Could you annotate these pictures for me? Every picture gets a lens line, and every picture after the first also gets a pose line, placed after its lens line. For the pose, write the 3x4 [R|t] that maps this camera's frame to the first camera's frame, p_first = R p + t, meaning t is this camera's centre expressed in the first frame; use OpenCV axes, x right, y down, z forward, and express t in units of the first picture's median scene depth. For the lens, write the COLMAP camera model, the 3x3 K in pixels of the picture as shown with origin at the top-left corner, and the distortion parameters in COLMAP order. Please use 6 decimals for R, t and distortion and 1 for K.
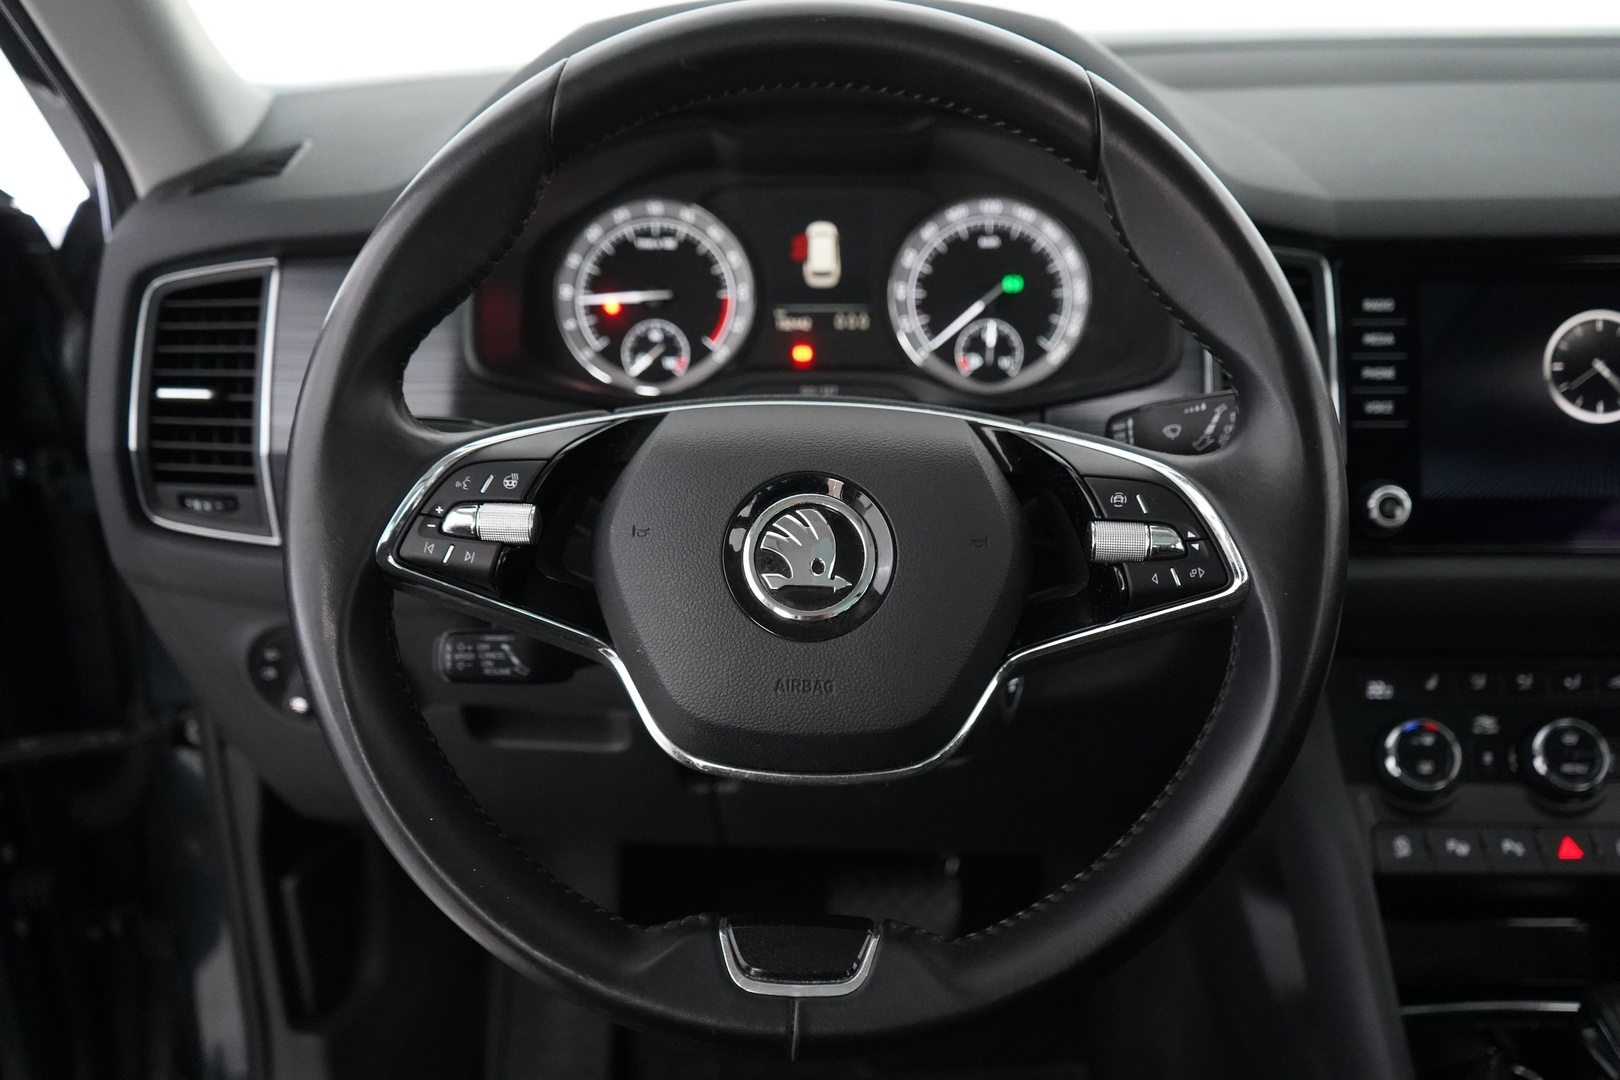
lens RADIAL K [[1434.5, 0, 815.8], [0, 1434.5, 508.0], [0, 0, 1]] dist [0.002450, 0.005281]
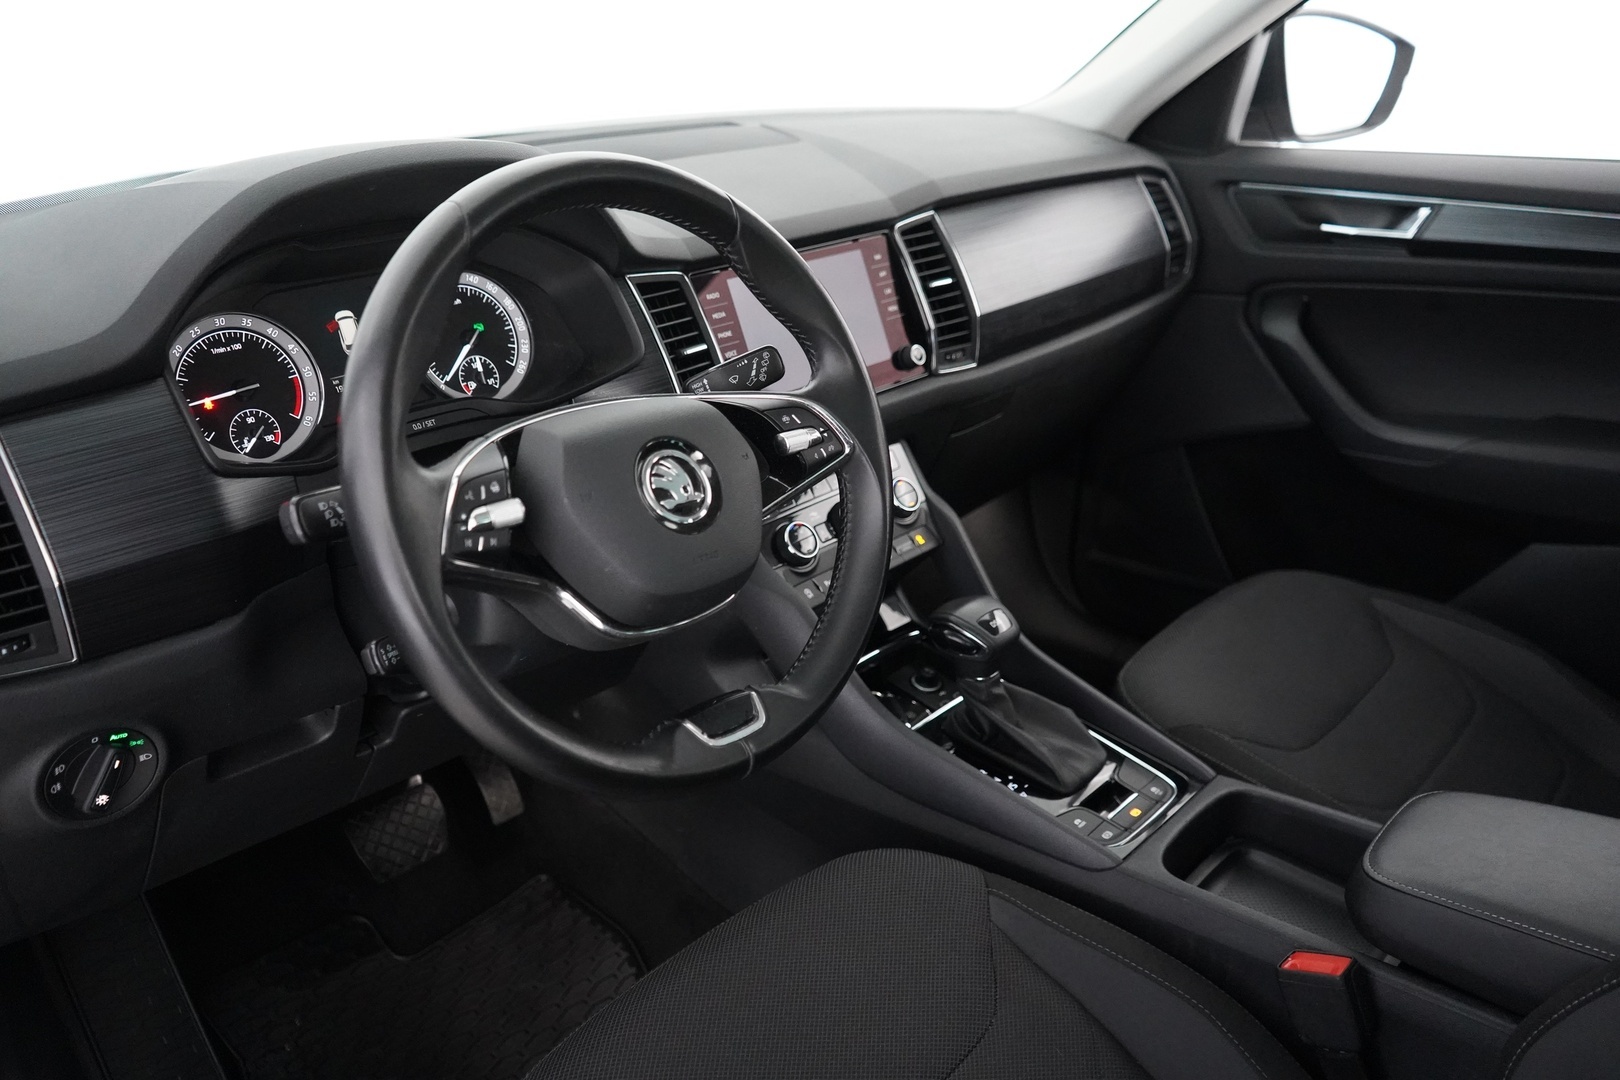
lens RADIAL K [[1269.6, 0, 810.0], [0, 1269.6, 540.0], [0, 0, 1]] dist [-0.042731, 0.046722]
pose [[0.673965, -0.295564, 0.677062, -0.569426], [0.279551, 0.950364, 0.136599, -0.034579], [-0.683829, 0.097210, 0.723137, -0.125587]]
